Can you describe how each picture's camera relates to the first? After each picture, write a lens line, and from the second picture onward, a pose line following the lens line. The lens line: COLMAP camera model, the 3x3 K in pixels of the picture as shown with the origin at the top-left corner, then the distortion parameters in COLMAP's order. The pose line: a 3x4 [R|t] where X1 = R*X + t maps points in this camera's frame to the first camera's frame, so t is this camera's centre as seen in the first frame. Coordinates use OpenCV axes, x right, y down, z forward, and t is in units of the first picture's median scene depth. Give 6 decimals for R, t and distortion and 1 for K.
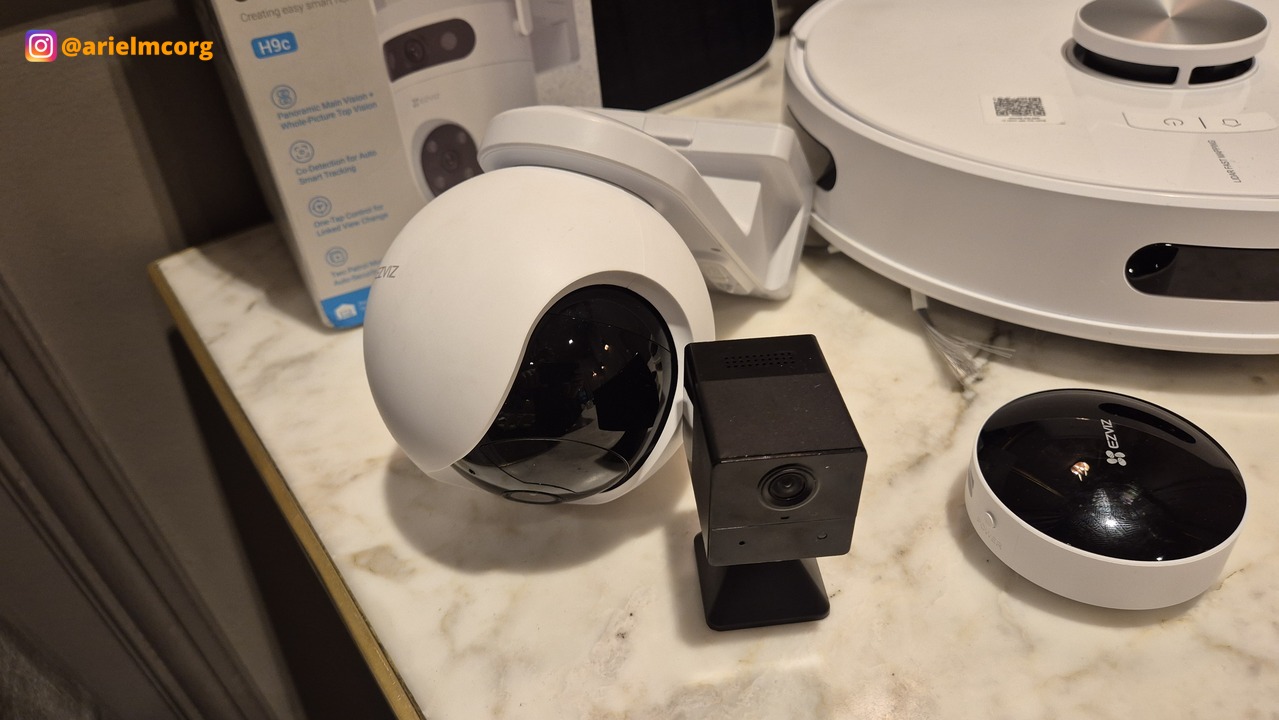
lens RADIAL K [[834.0, 0, 671.0], [0, 834.0, 362.7], [0, 0, 1]] dist [0.005723, -0.023176]
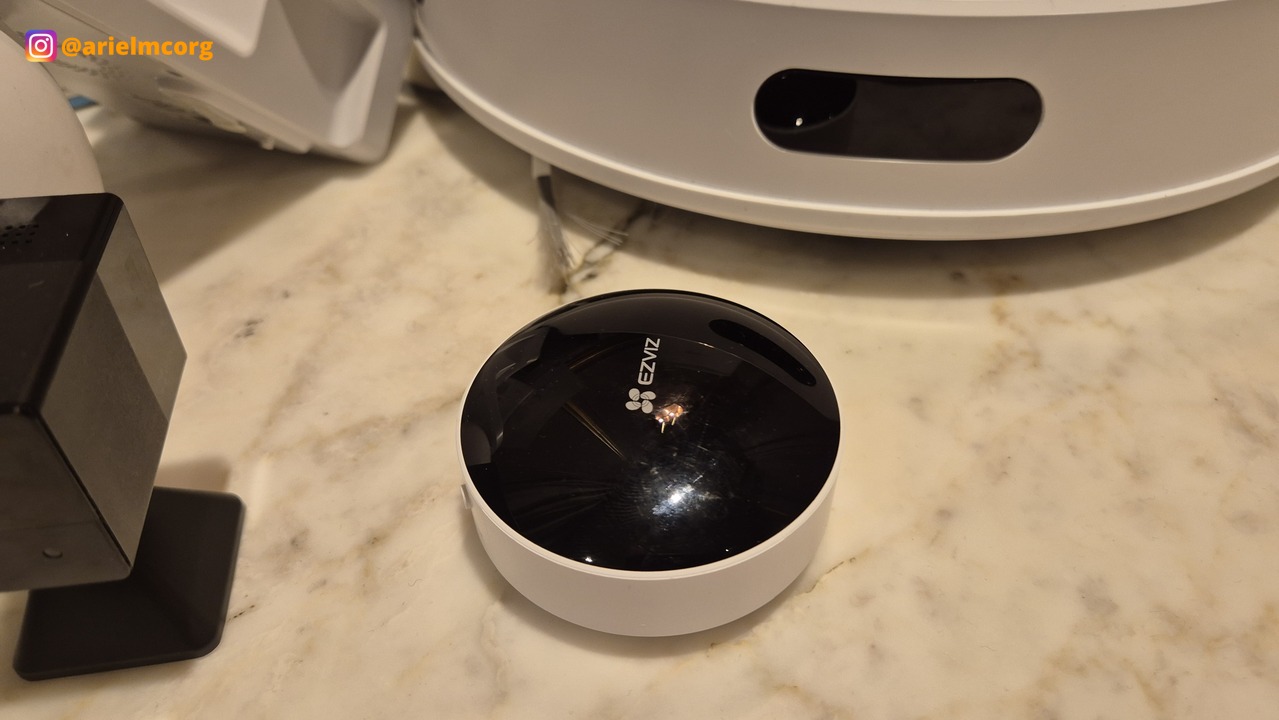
lens RADIAL K [[884.8, 0, 641.3], [0, 884.8, 378.5], [0, 0, 1]] dist [0.023775, -0.005032]
pose [[0.993864, -0.010799, 0.110082, 0.404811], [-0.003796, 0.991306, 0.131519, 0.008885], [-0.110545, -0.131130, 0.985183, 0.303344]]
